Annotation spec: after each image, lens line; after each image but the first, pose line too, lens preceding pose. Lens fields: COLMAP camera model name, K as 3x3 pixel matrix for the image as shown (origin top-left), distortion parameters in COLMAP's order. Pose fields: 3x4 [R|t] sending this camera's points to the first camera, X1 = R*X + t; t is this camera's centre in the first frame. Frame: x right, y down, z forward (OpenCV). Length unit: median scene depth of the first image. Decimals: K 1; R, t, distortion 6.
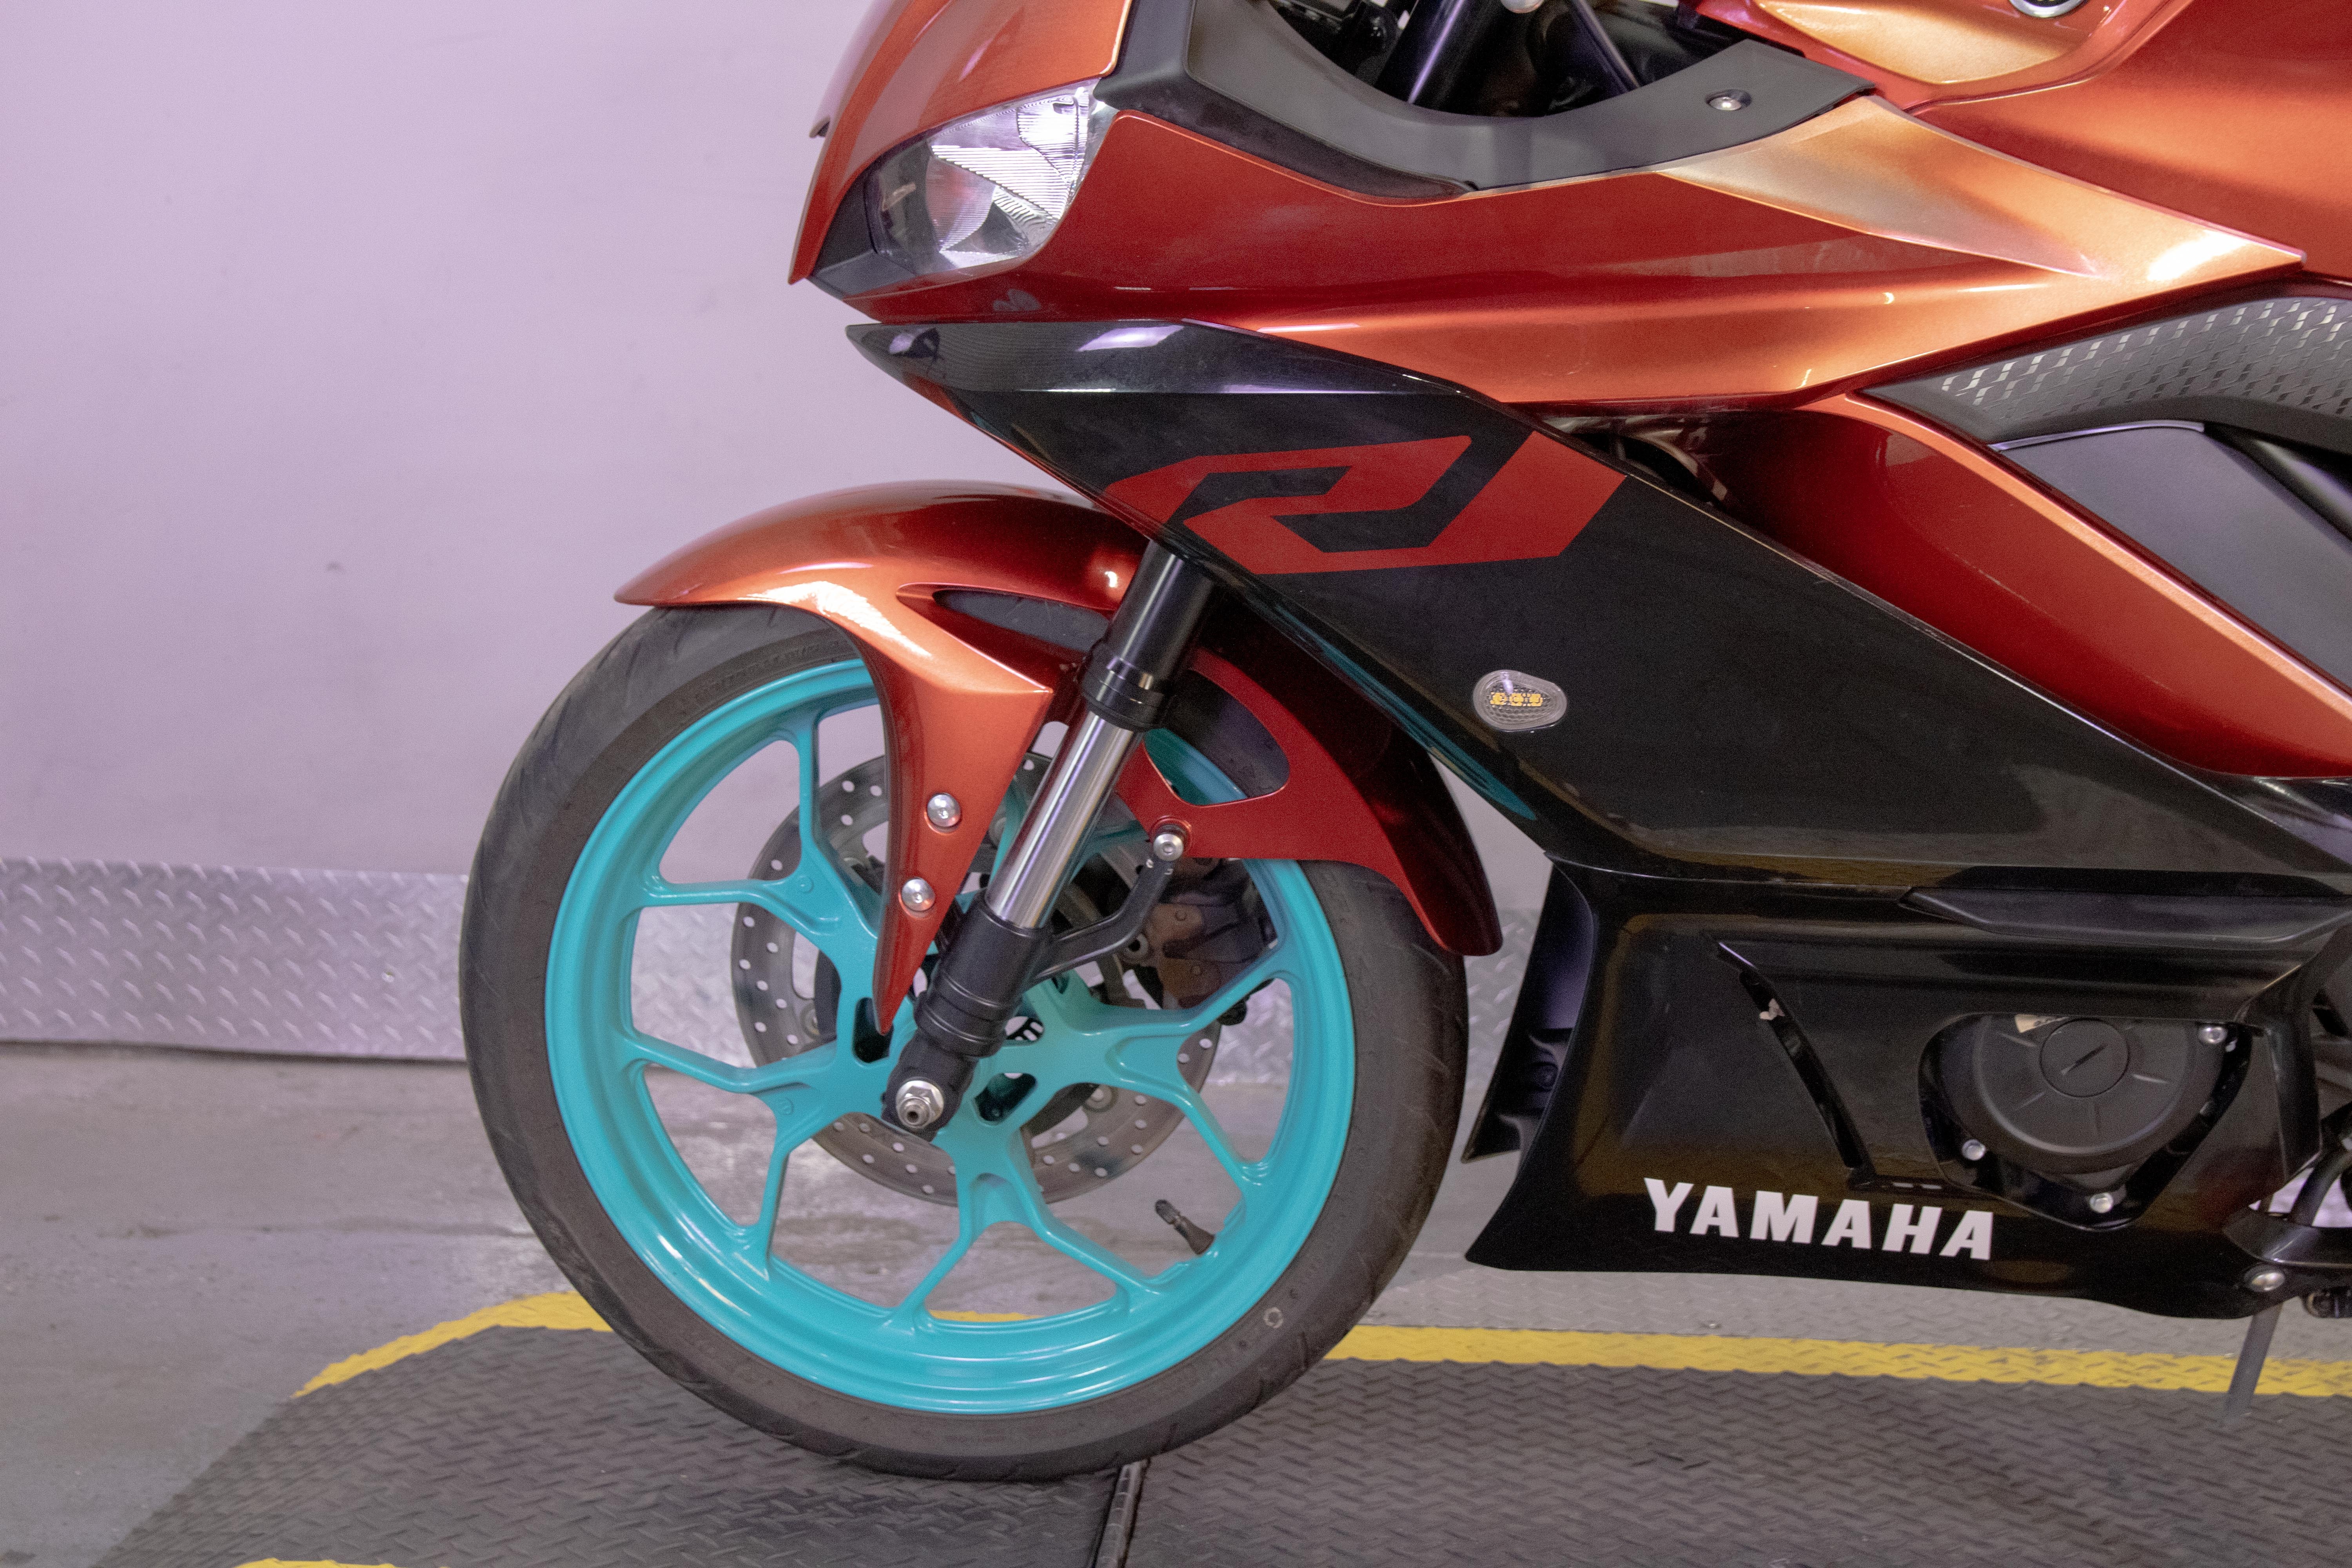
lens RADIAL K [[3042.9, 0, 1176.0], [0, 3042.9, 784.0], [0, 0, 1]] dist [0.001266, 0.058464]
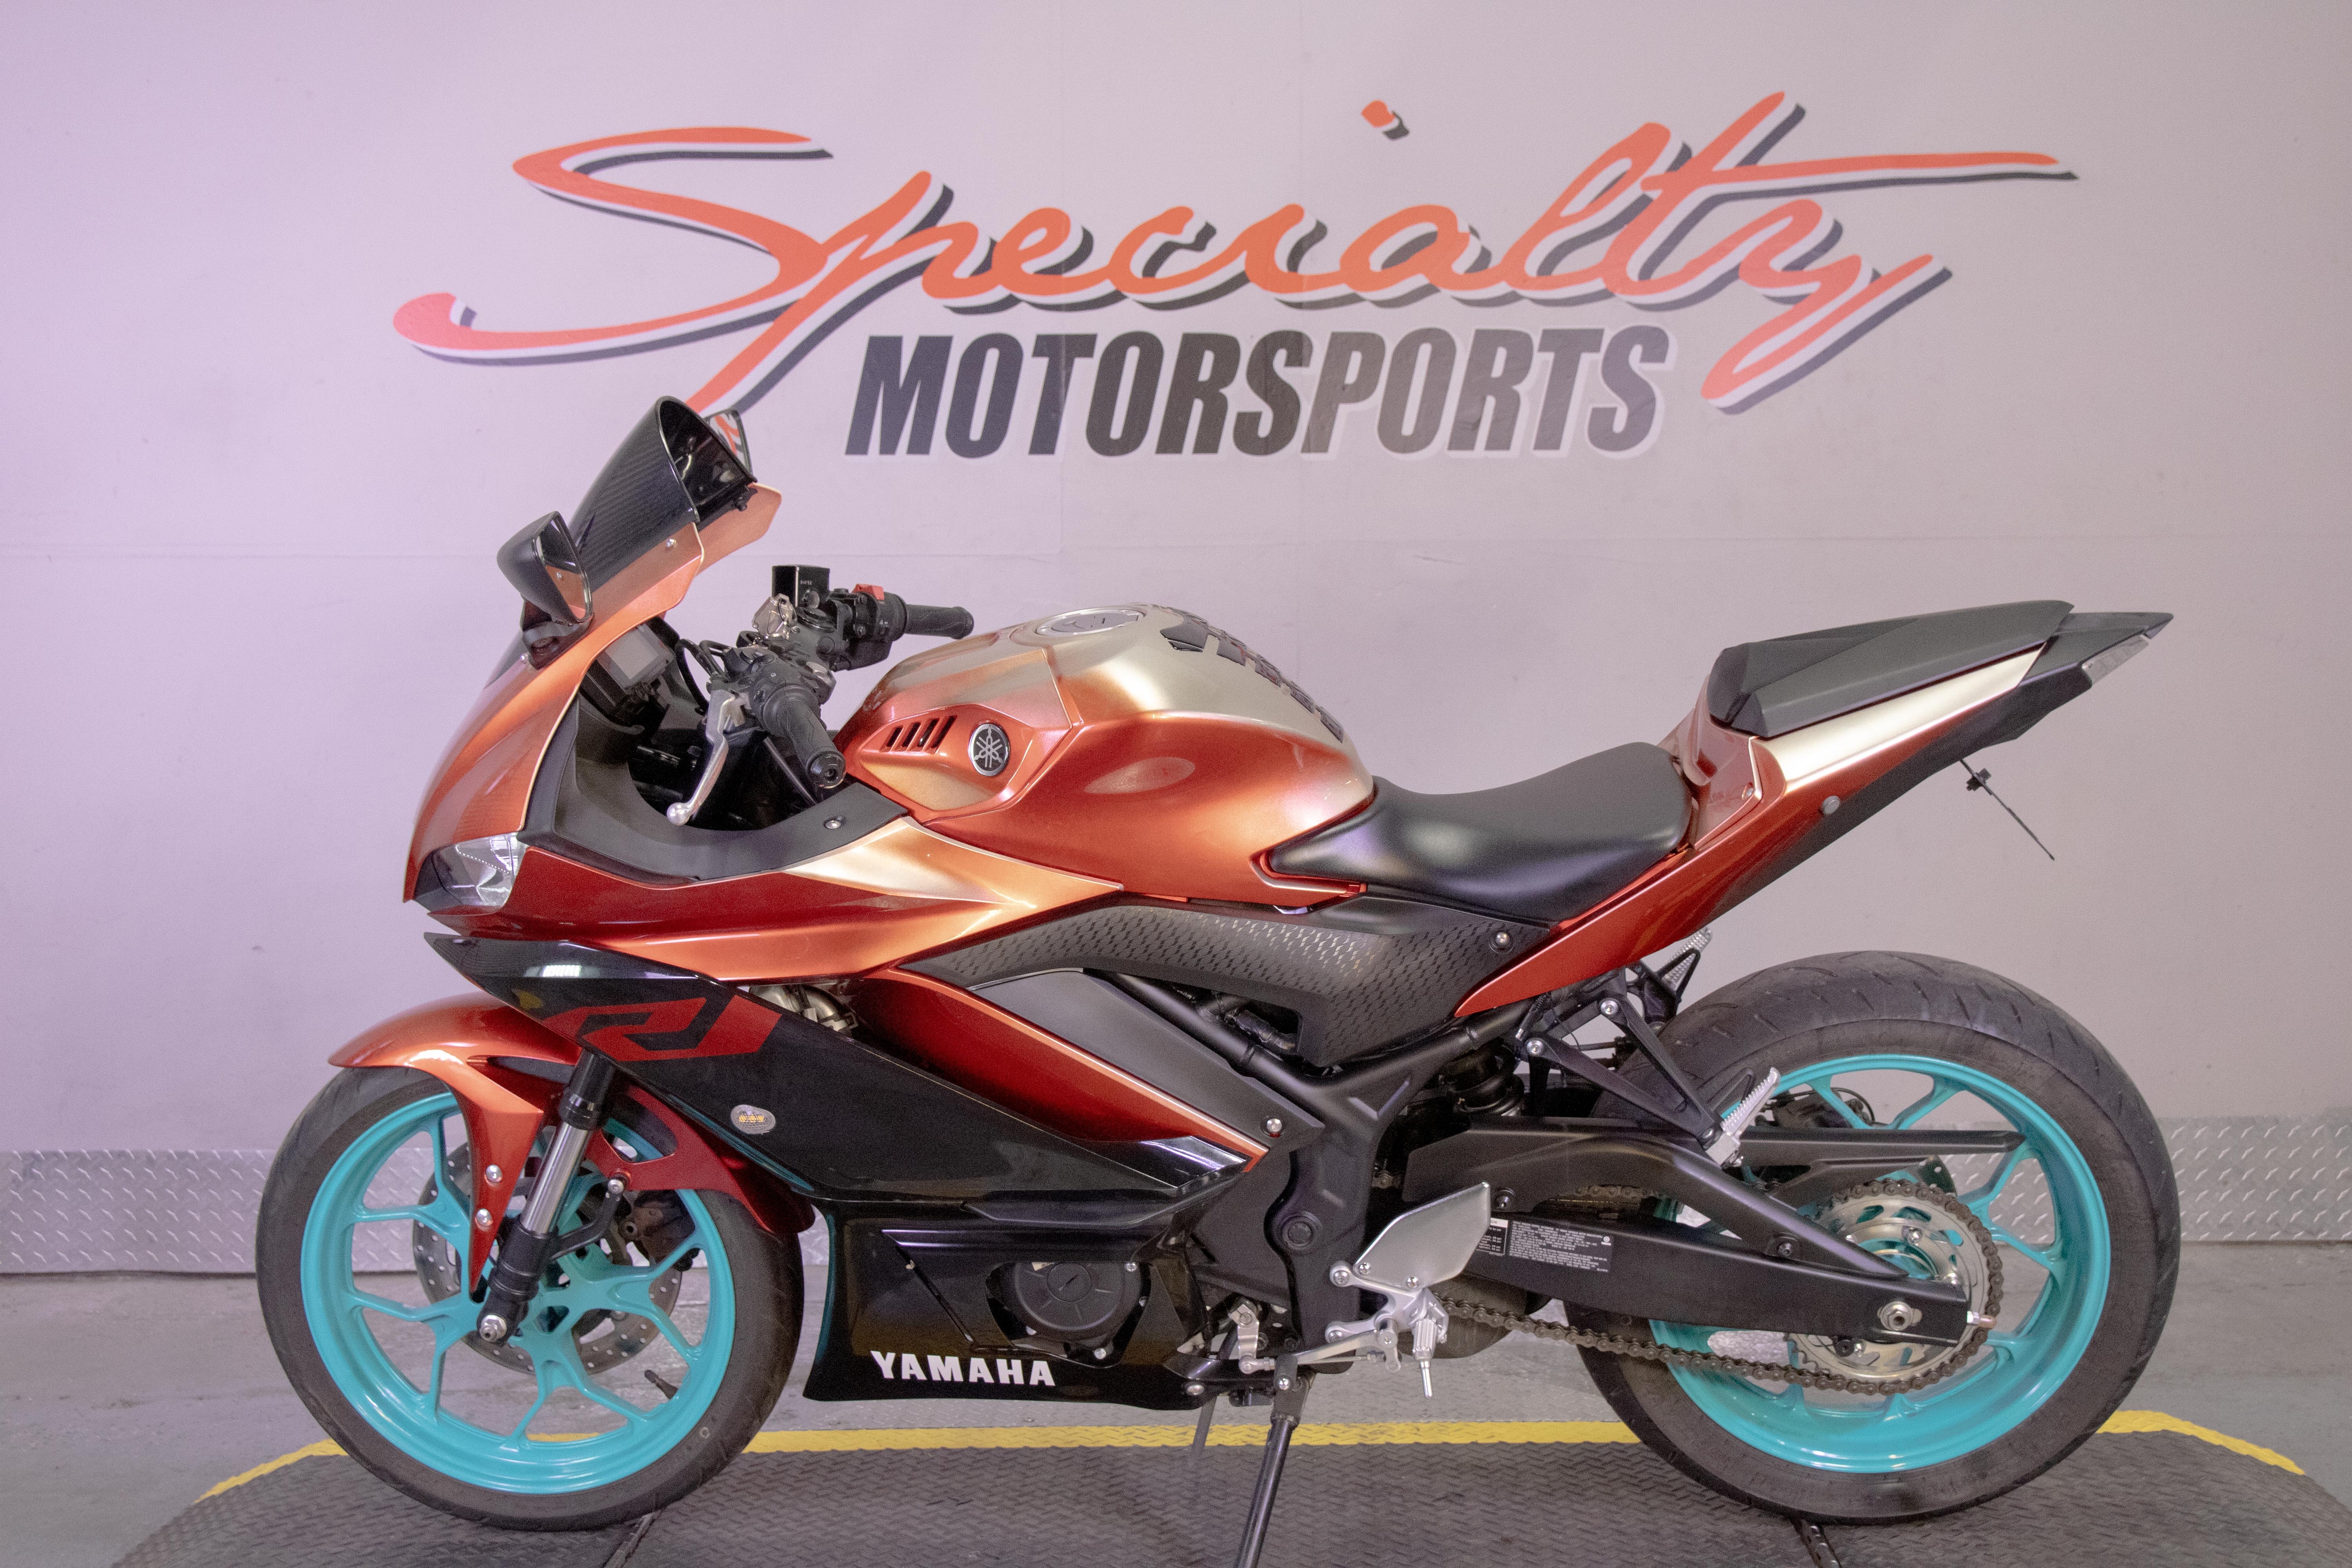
lens RADIAL K [[2591.5, 0, 1176.0], [0, 2591.5, 784.0], [0, 0, 1]] dist [-0.047303, 0.153510]
pose [[0.998694, -0.043003, 0.027583, 0.305220], [0.044572, 0.997261, -0.059021, -0.116217], [-0.024969, 0.060174, 0.997876, -0.617639]]
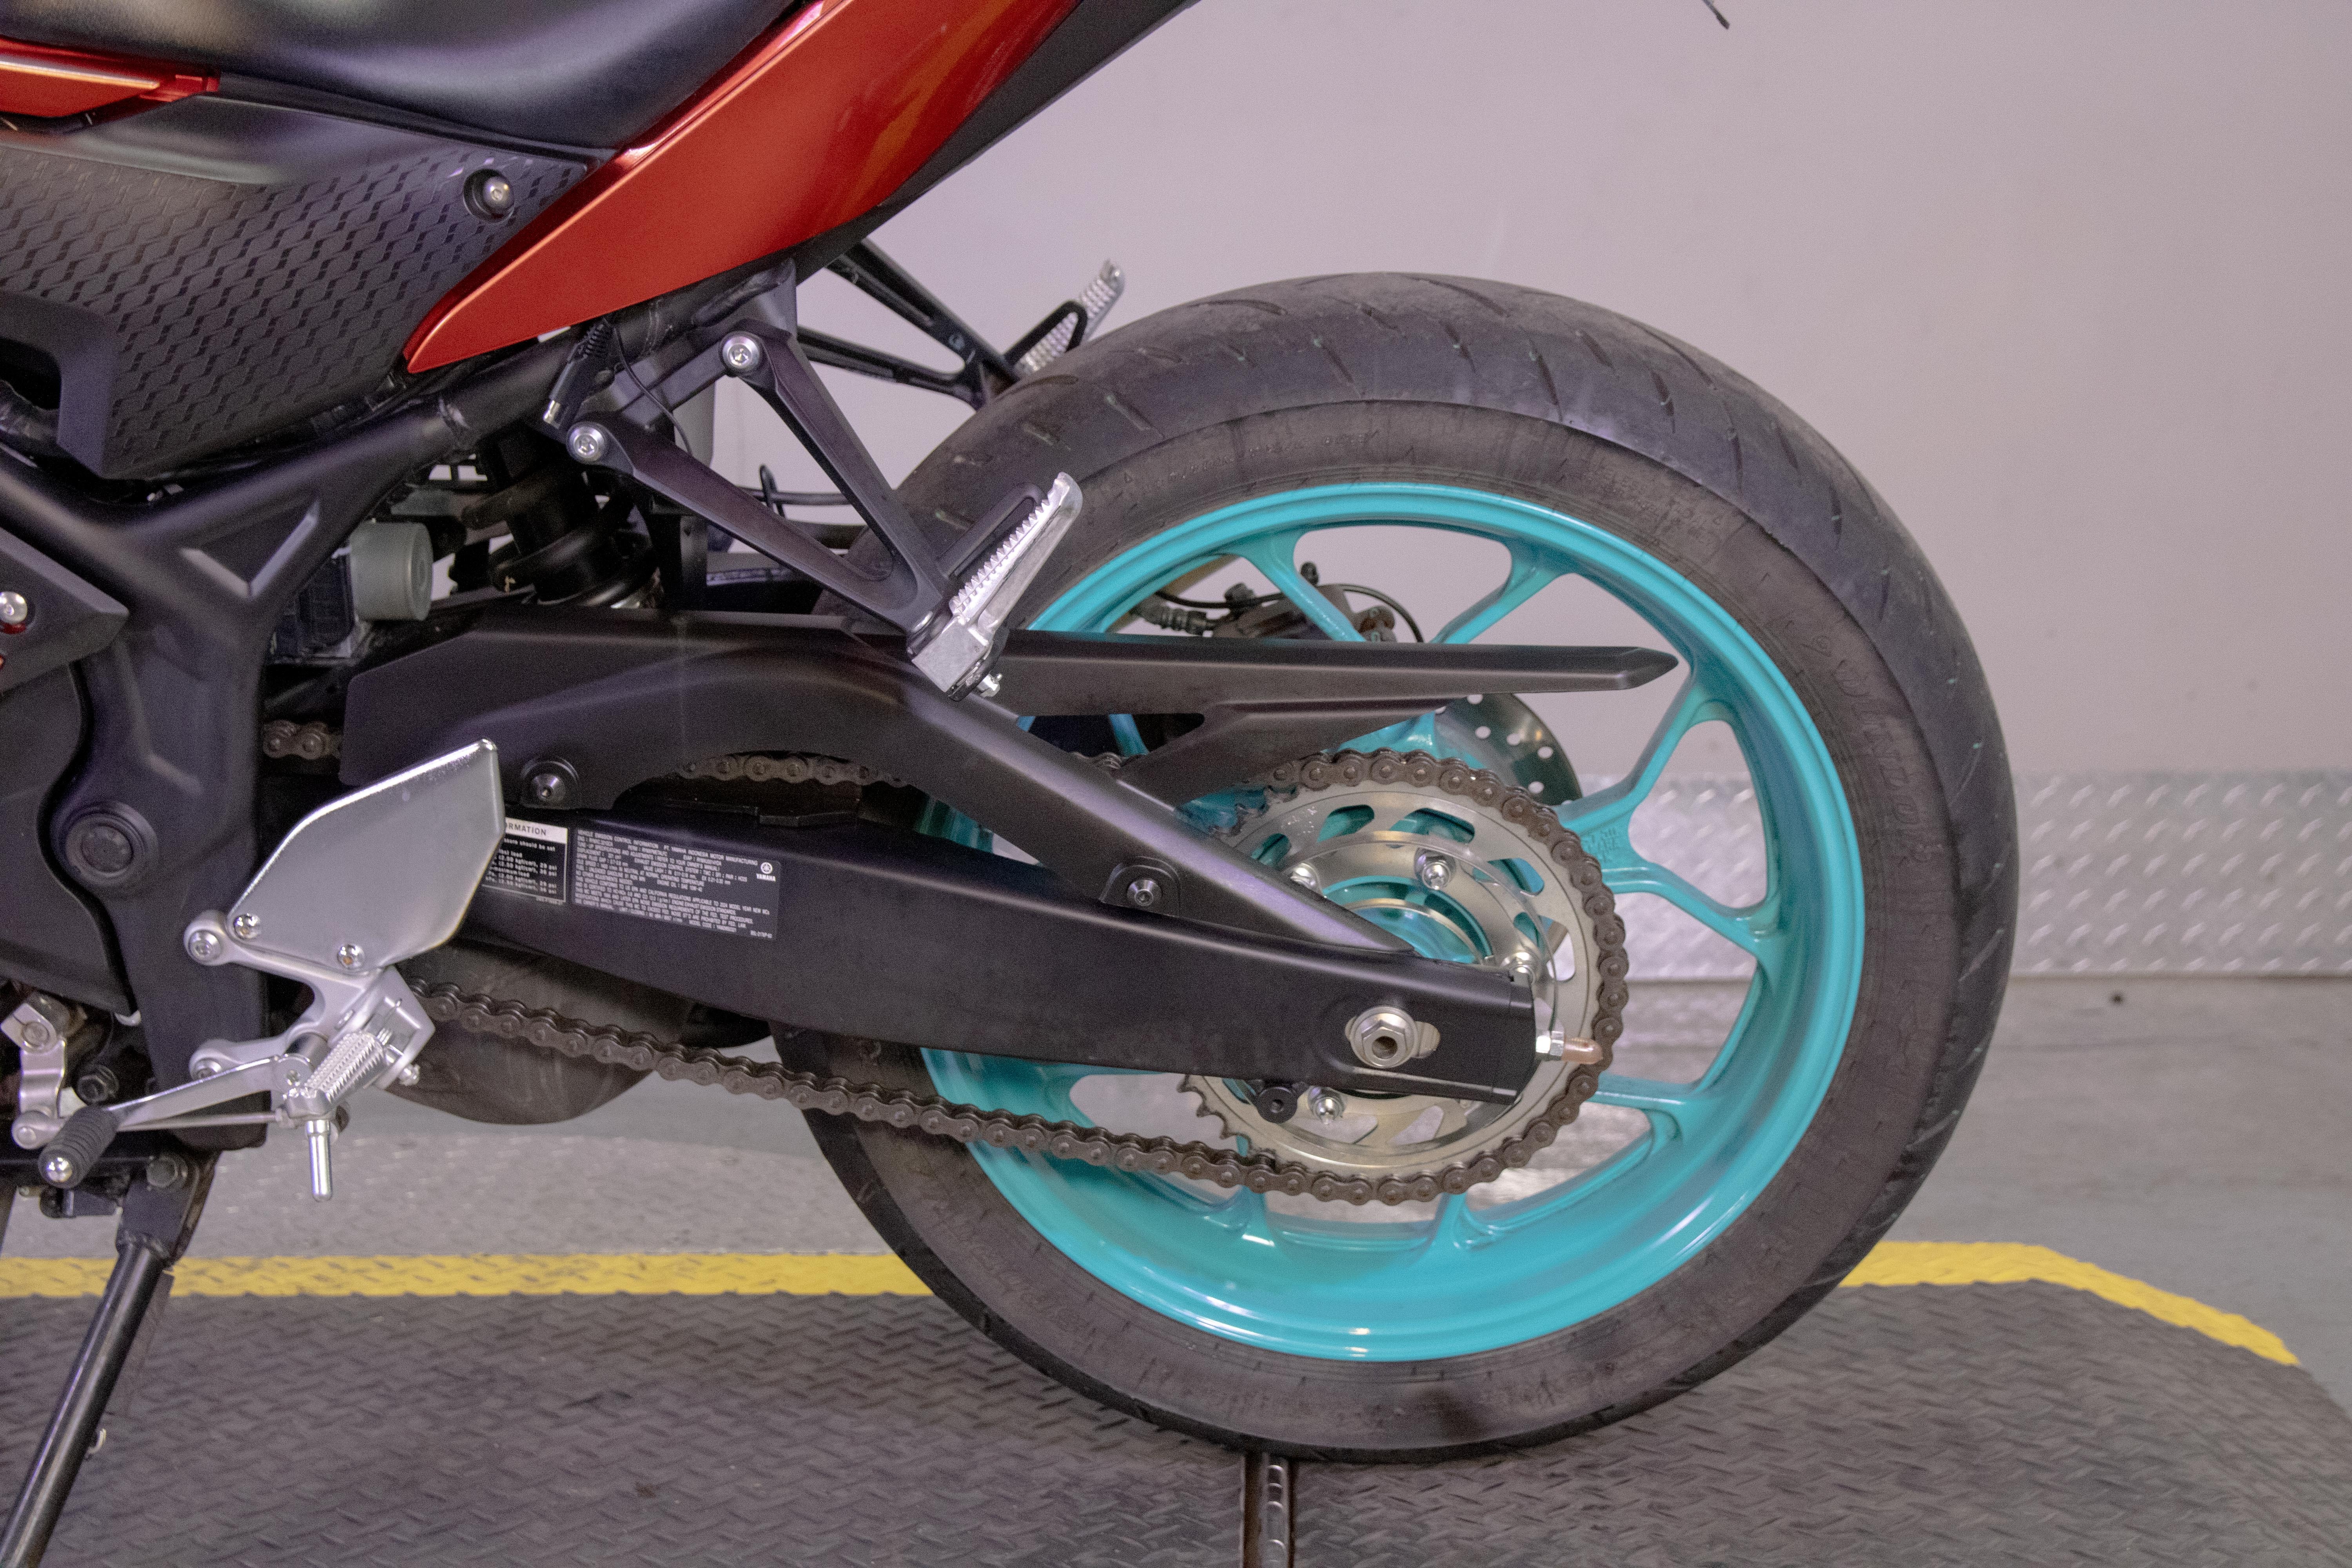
lens RADIAL K [[3285.9, 0, 1176.0], [0, 3285.9, 784.0], [0, 0, 1]] dist [0.018631, 0.091781]
pose [[0.998323, -0.034931, 0.046168, 0.658188], [0.033058, 0.998623, 0.040743, 0.015872], [-0.047527, -0.039148, 0.998102, 0.004335]]
